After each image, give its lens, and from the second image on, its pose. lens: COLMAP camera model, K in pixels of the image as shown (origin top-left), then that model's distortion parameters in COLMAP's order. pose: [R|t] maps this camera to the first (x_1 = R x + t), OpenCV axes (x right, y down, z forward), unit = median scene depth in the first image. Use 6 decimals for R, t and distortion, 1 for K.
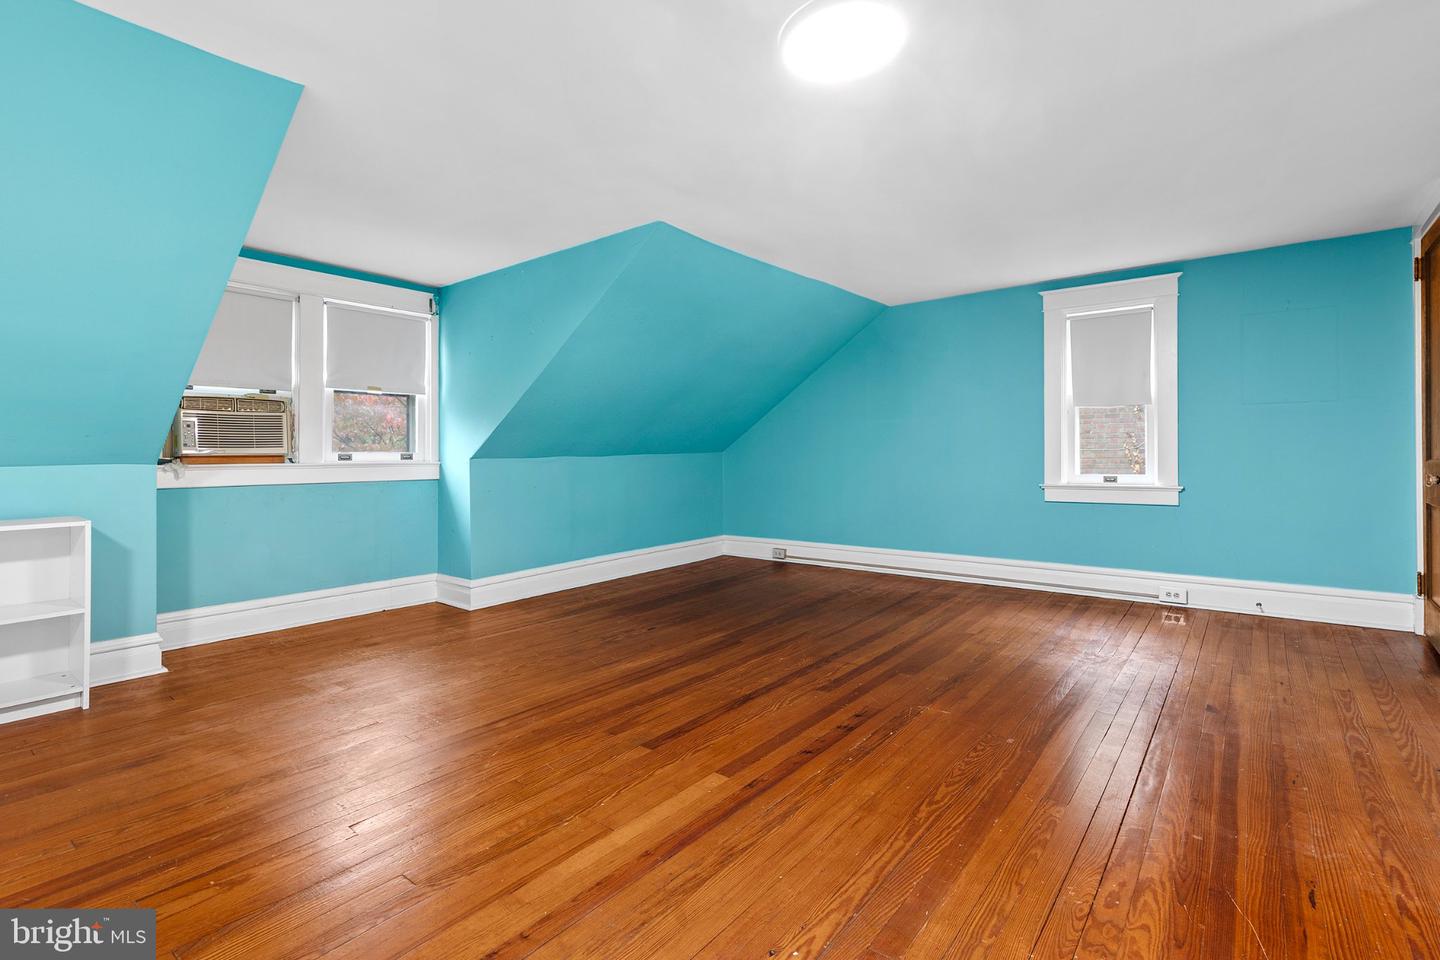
lens RADIAL K [[665.7, 0, 758.2], [0, 665.7, 446.6], [0, 0, 1]] dist [0.001903, 0.000231]
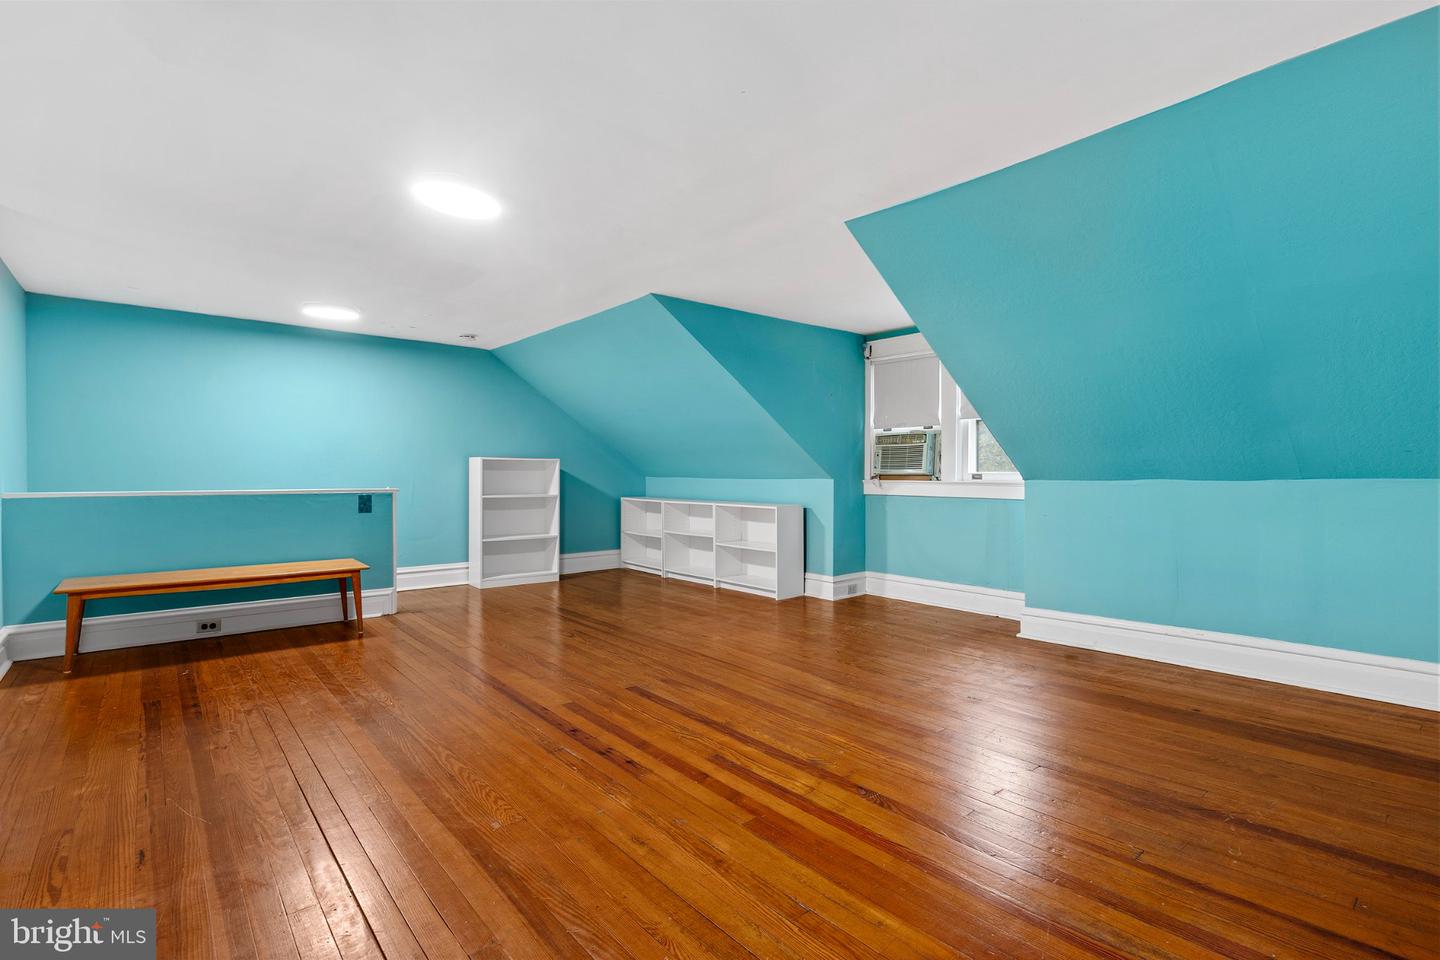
lens RADIAL K [[670.8, 0, 720.0], [0, 670.8, 480.0], [0, 0, 1]] dist [-0.014904, 0.000359]
pose [[-0.216534, 0.017157, -0.976124, 1.045029], [0.007751, 0.999844, 0.015854, -0.000796], [0.976244, -0.004133, -0.216633, 1.354830]]
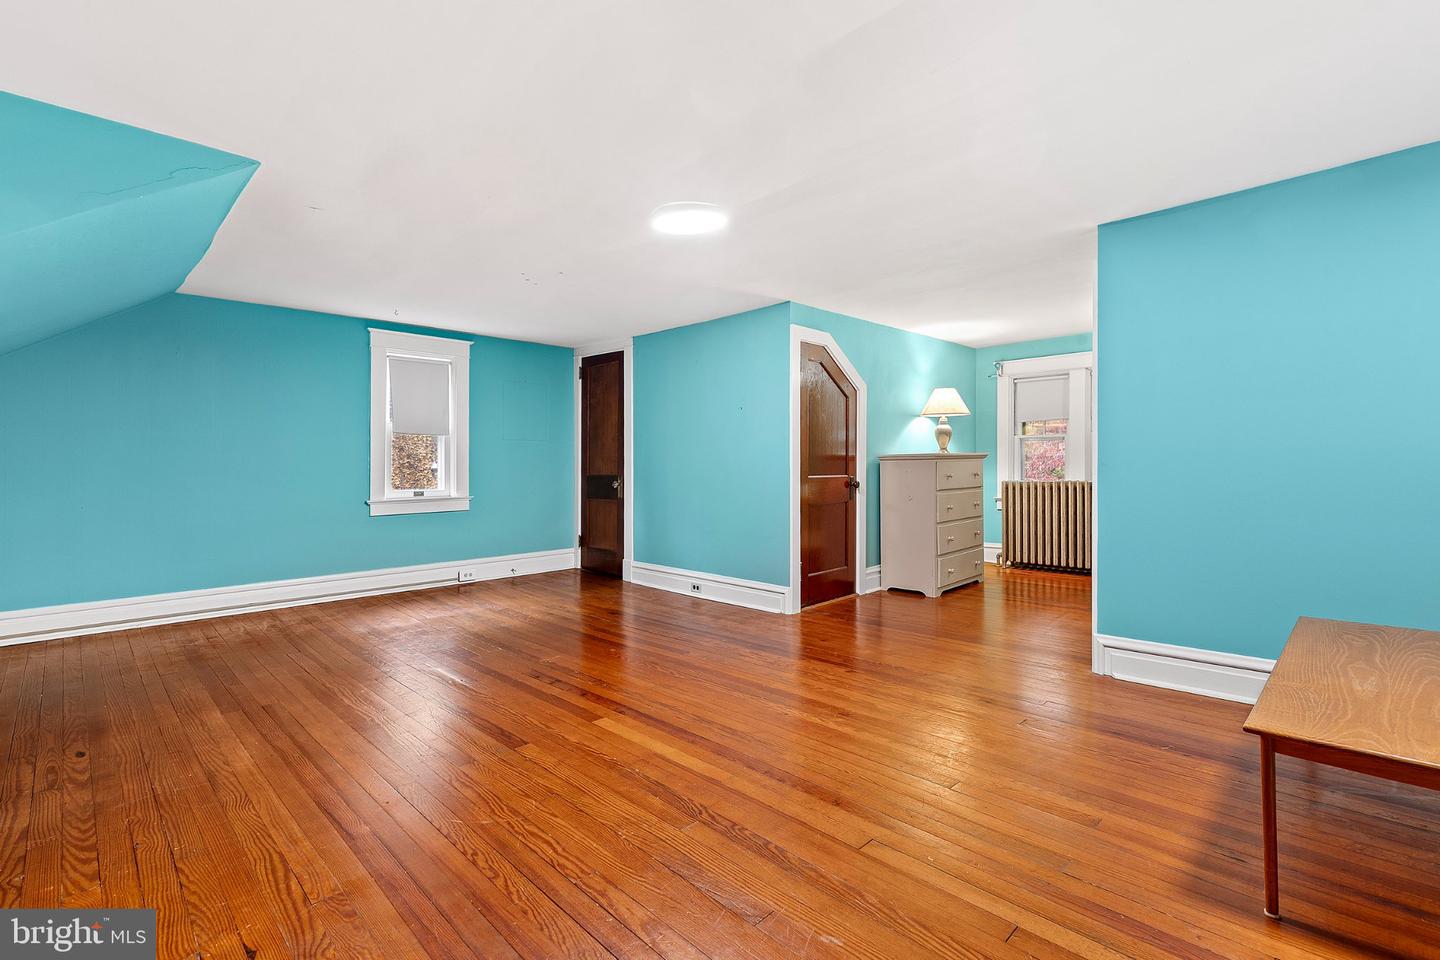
lens RADIAL K [[645.8, 0, 720.0], [0, 645.8, 480.0], [0, 0, 1]] dist [0.000418, 0.000021]
pose [[0.136324, -0.012129, 0.990590, -1.039501], [-0.002272, 0.999919, 0.012556, 0.012916], [-0.990662, -0.003963, 0.136285, 0.499987]]
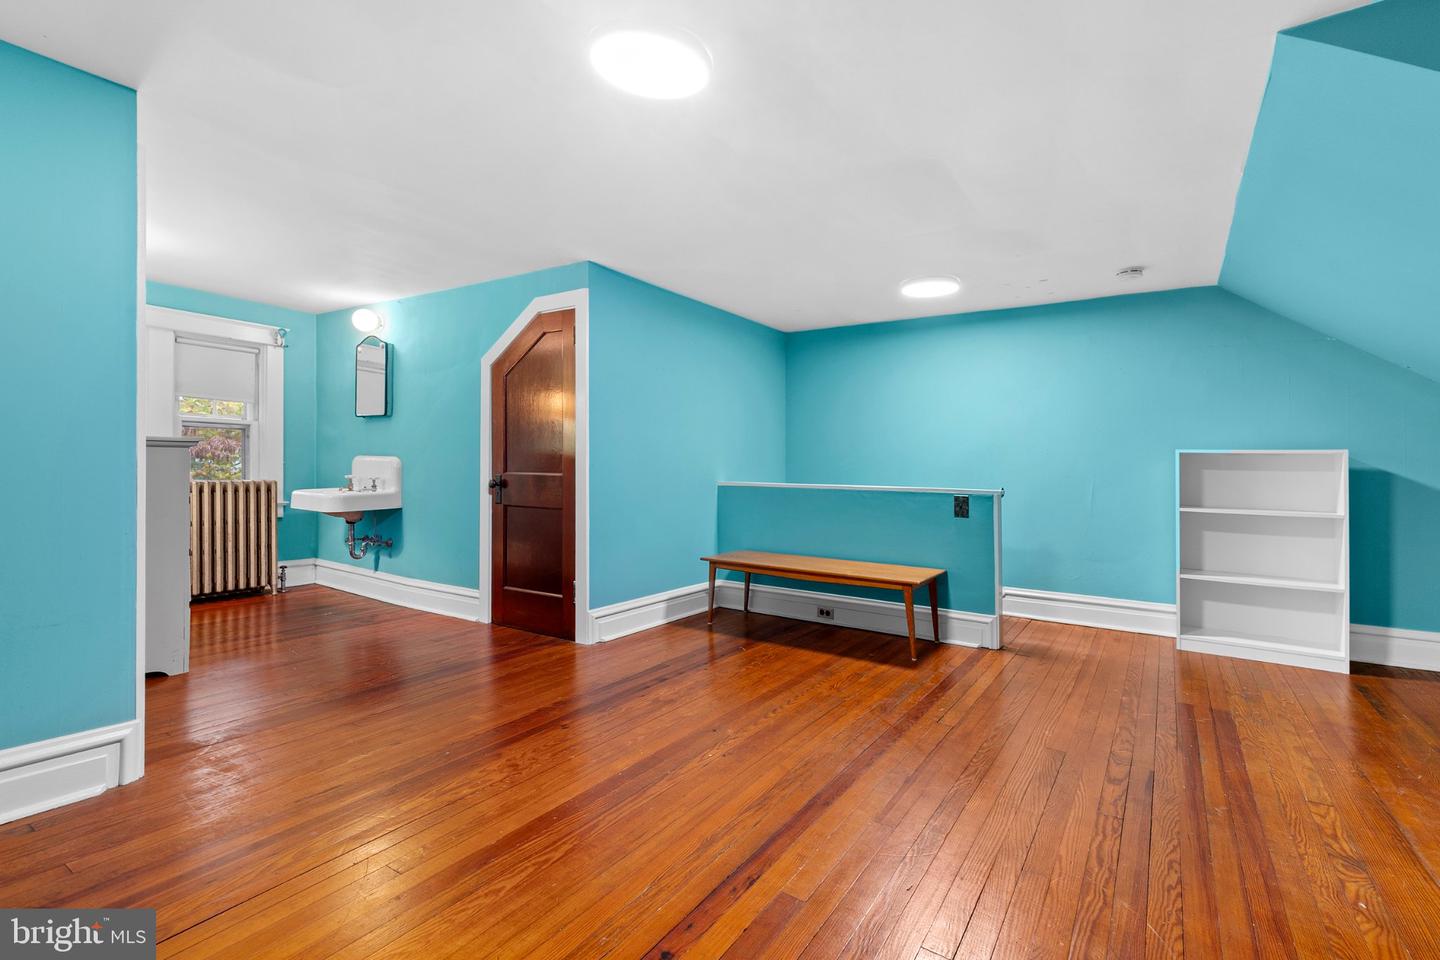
lens RADIAL K [[644.4, 0, 761.0], [0, 644.4, 466.6], [0, 0, 1]] dist [0.001148, 0.000236]
pose [[-0.996691, -0.008699, -0.080812, 0.036169], [-0.007690, 0.999889, -0.012782, 0.016638], [0.080914, -0.012118, -0.996647, 1.436878]]
